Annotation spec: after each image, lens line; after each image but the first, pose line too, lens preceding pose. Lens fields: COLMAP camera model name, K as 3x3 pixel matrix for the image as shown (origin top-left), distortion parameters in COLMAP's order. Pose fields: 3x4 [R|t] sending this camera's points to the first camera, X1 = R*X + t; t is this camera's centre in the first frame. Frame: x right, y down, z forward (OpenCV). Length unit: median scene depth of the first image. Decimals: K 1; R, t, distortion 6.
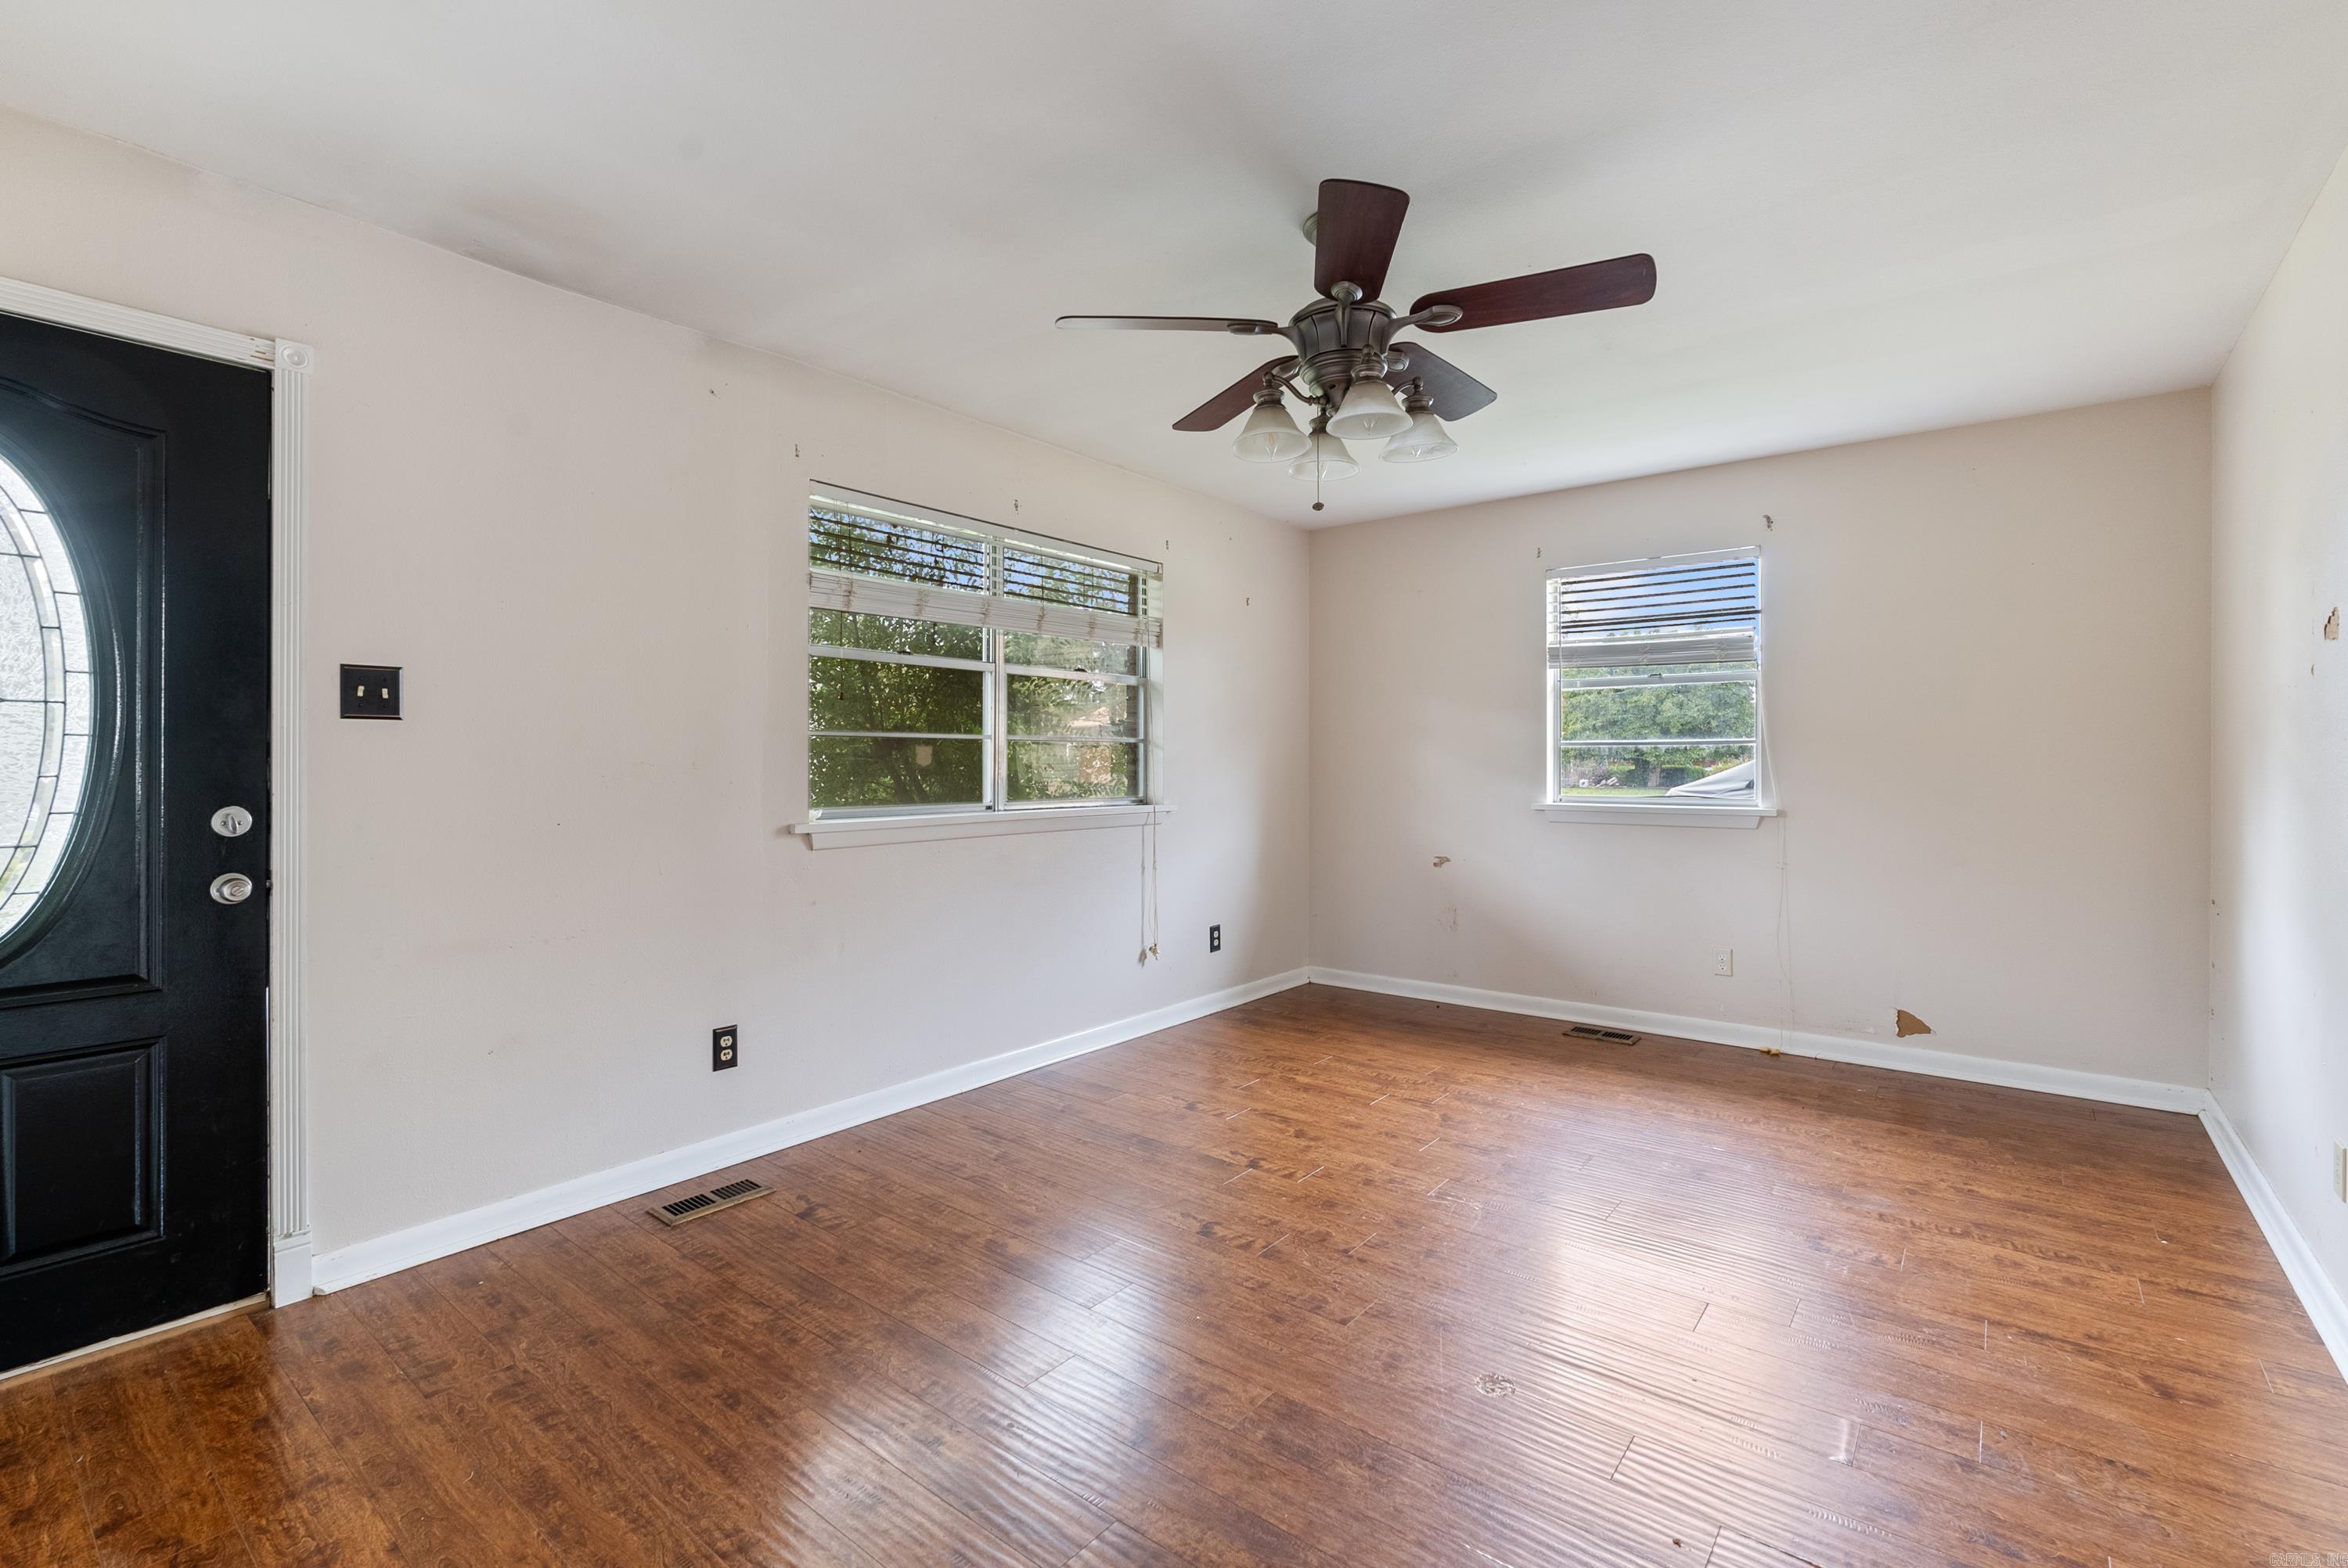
lens RADIAL K [[1039.1, 0, 1166.8], [0, 1039.1, 772.4], [0, 0, 1]] dist [-0.002215, 0.000949]
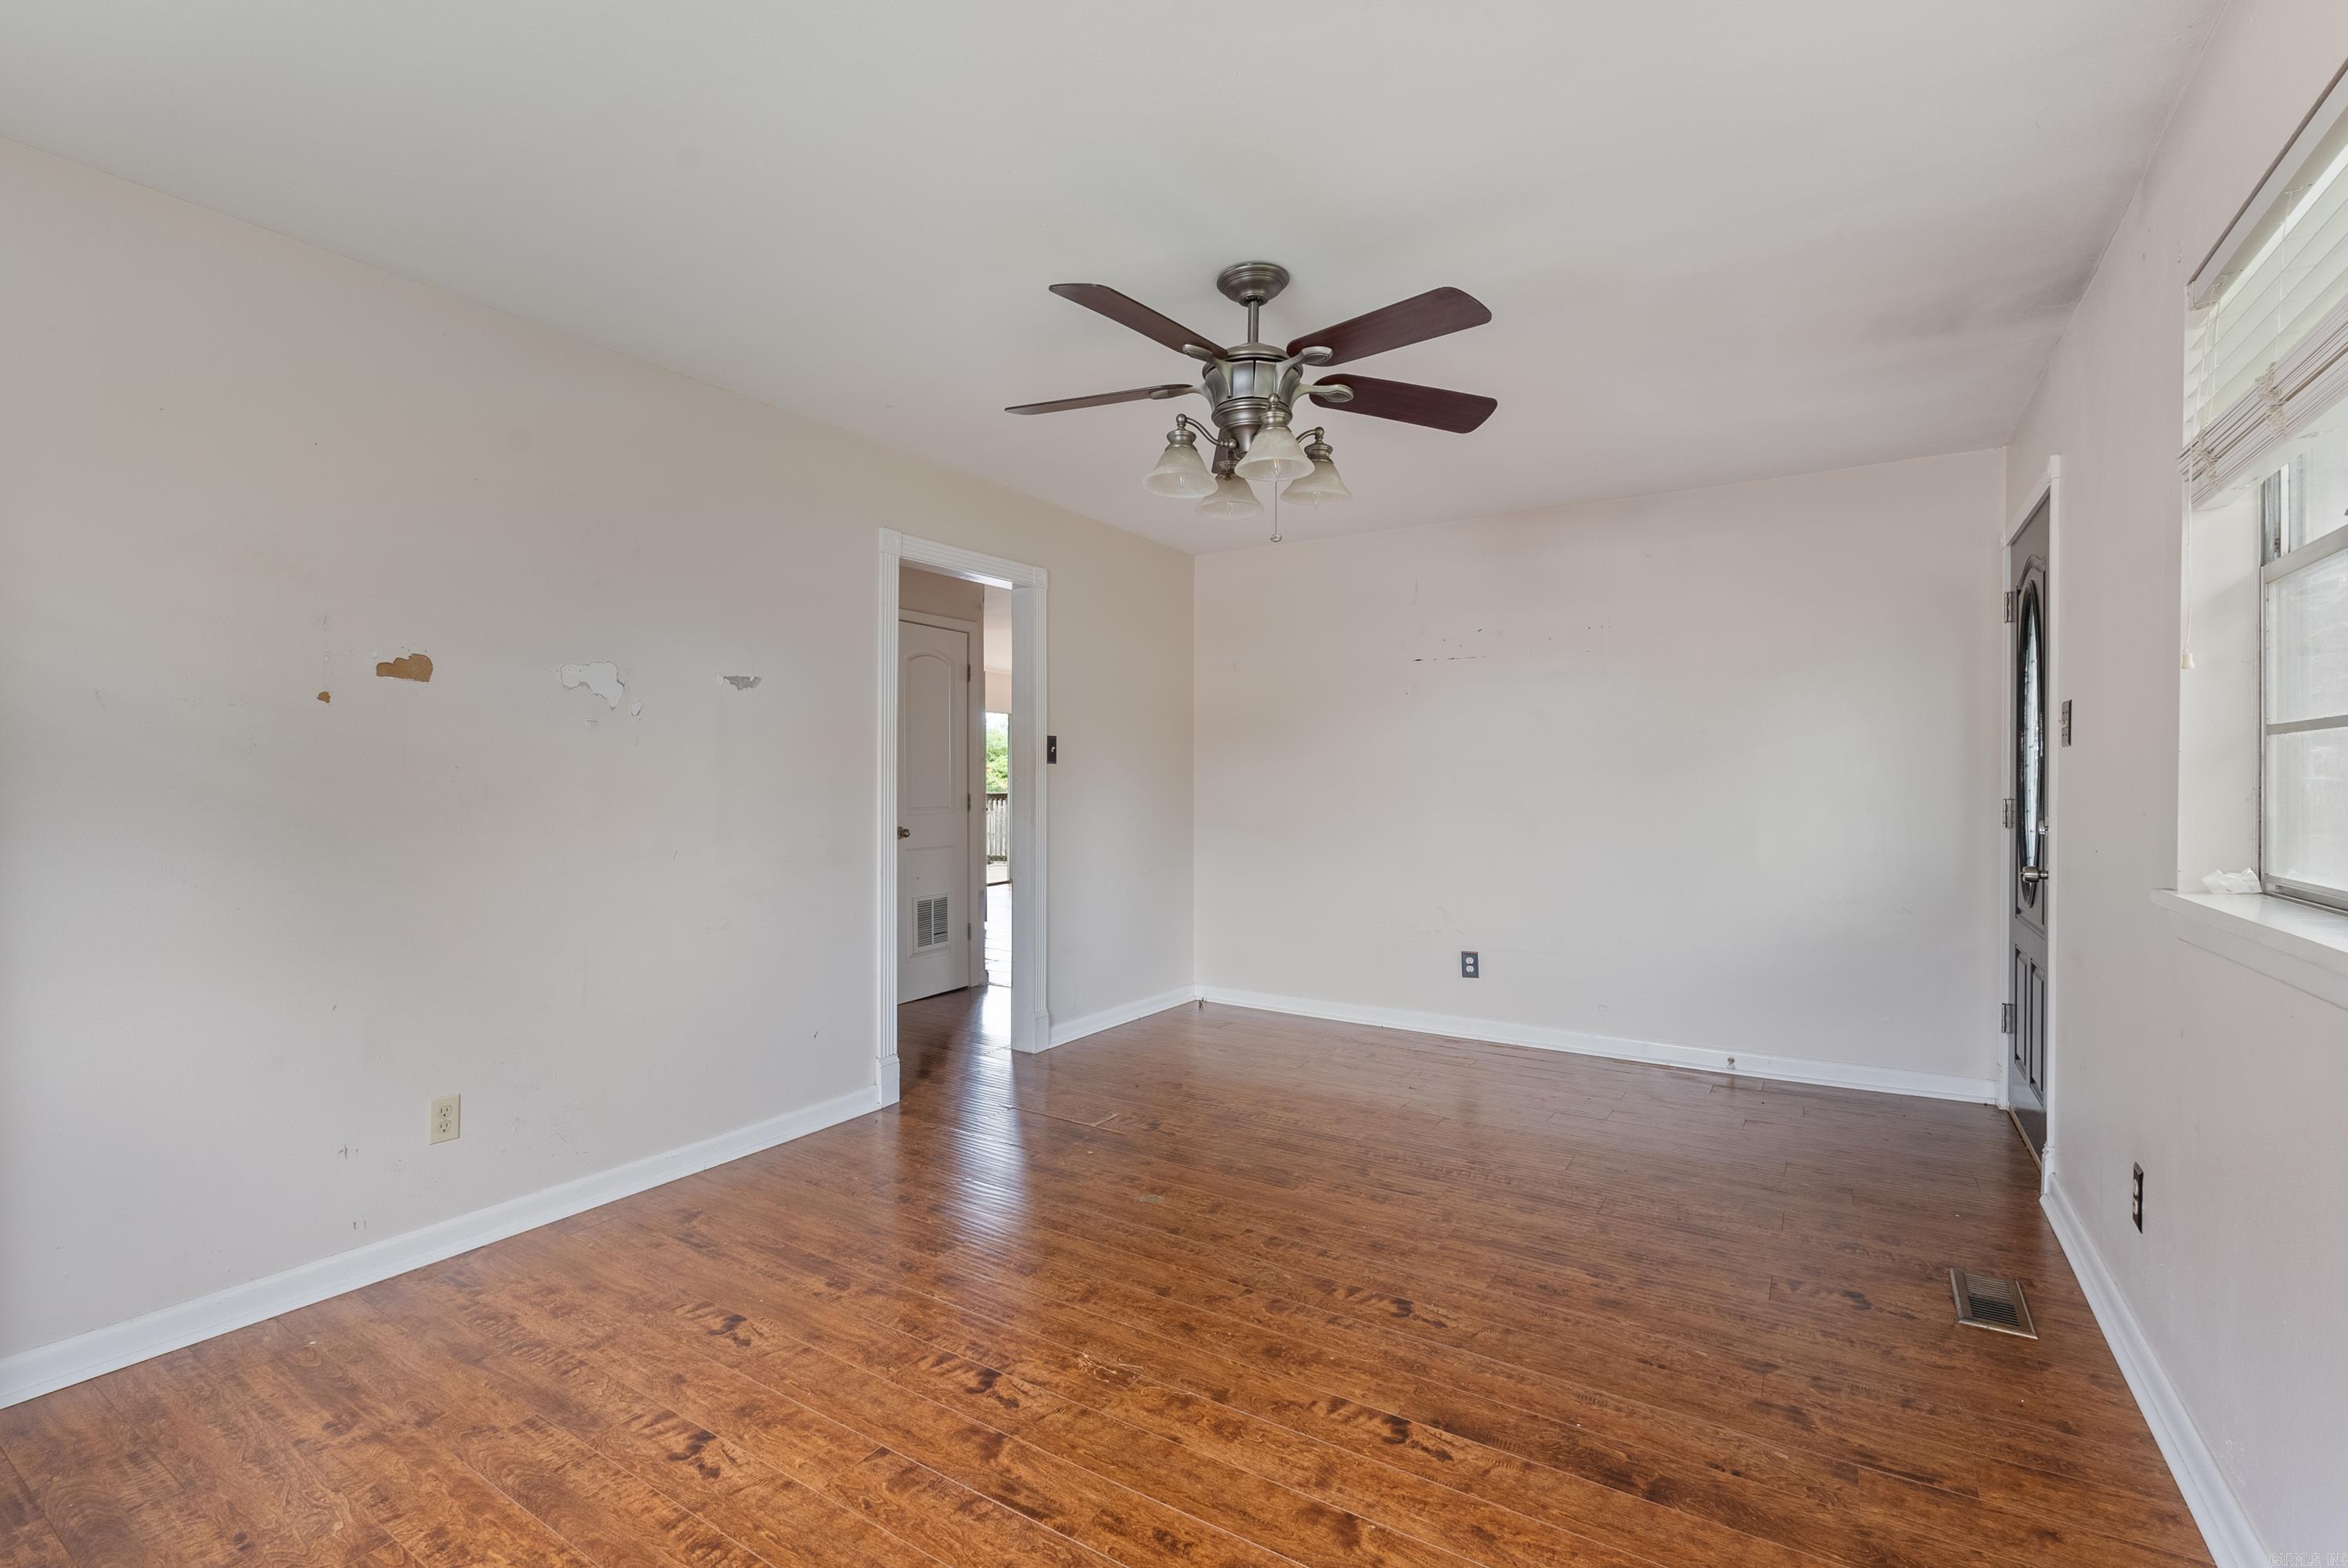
lens RADIAL K [[1039.1, 0, 1177.5], [0, 1039.1, 786.4], [0, 0, 1]] dist [-0.002215, 0.000949]
pose [[-0.993553, 0.003380, -0.113318, 0.323006], [0.002355, 0.999955, 0.009180, -0.015094], [0.113344, 0.008854, -0.993516, 1.814908]]
